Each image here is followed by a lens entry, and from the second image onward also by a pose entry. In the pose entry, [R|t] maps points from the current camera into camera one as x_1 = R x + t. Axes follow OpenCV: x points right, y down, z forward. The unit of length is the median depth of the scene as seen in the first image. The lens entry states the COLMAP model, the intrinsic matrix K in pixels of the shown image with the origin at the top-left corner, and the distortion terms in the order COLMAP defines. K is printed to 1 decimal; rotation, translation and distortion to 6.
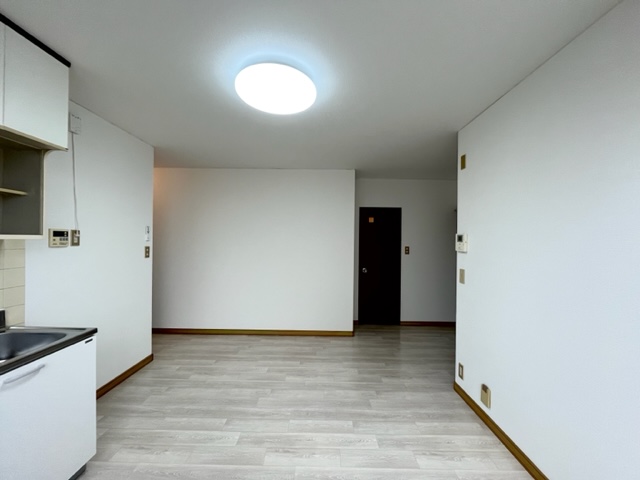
lens RADIAL K [[258.7, 0, 317.2], [0, 258.7, 241.2], [0, 0, 1]] dist [-0.004232, -0.000061]
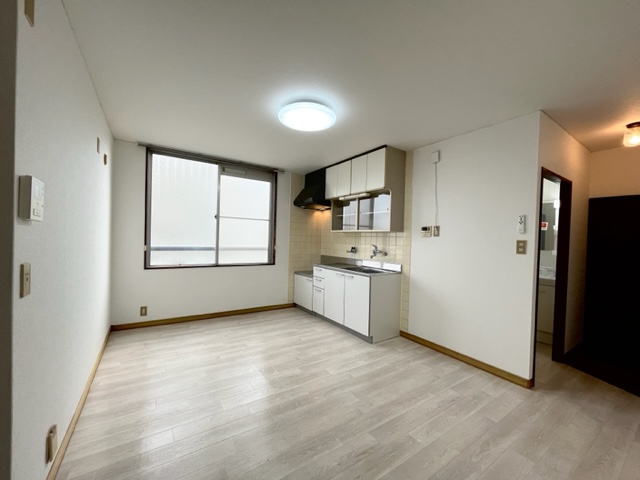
lens RADIAL K [[258.7, 0, 320.9], [0, 258.7, 241.3], [0, 0, 1]] dist [-0.004232, -0.000061]
pose [[-0.823226, -0.026827, -0.567079, 0.457917], [-0.039704, 0.999158, 0.010371, 0.056366], [0.566323, 0.031053, -0.823598, 1.829250]]
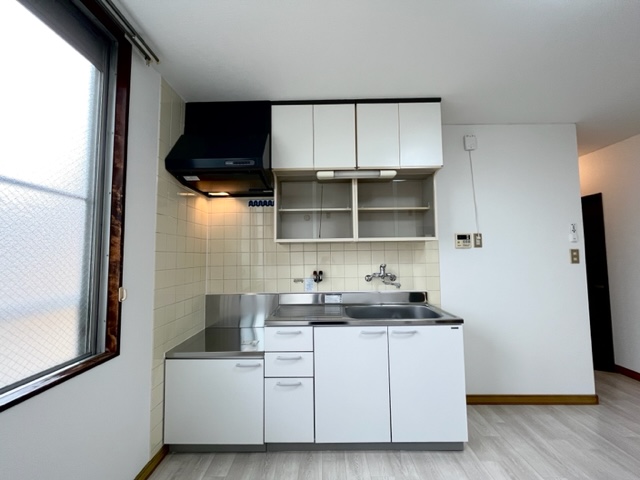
lens RADIAL K [[258.7, 0, 318.9], [0, 258.7, 240.2], [0, 0, 1]] dist [-0.004232, -0.000061]
pose [[0.001147, -0.073342, -0.997306, 0.179760], [0.006323, 0.997287, -0.073333, 0.063562], [0.999979, -0.006222, 0.001608, 0.301656]]
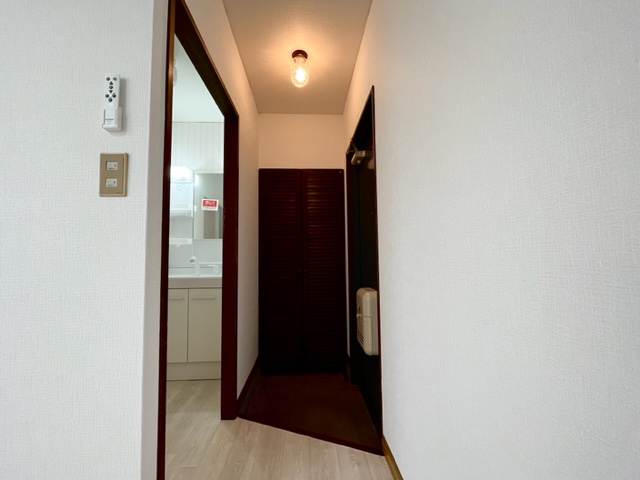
lens RADIAL K [[258.7, 0, 322.5], [0, 258.7, 241.7], [0, 0, 1]] dist [-0.004232, -0.000061]
pose [[0.081864, -0.074348, -0.993866, -0.541208], [0.009822, 0.997225, -0.073790, 0.182225], [0.996595, -0.003721, 0.082368, 1.654442]]
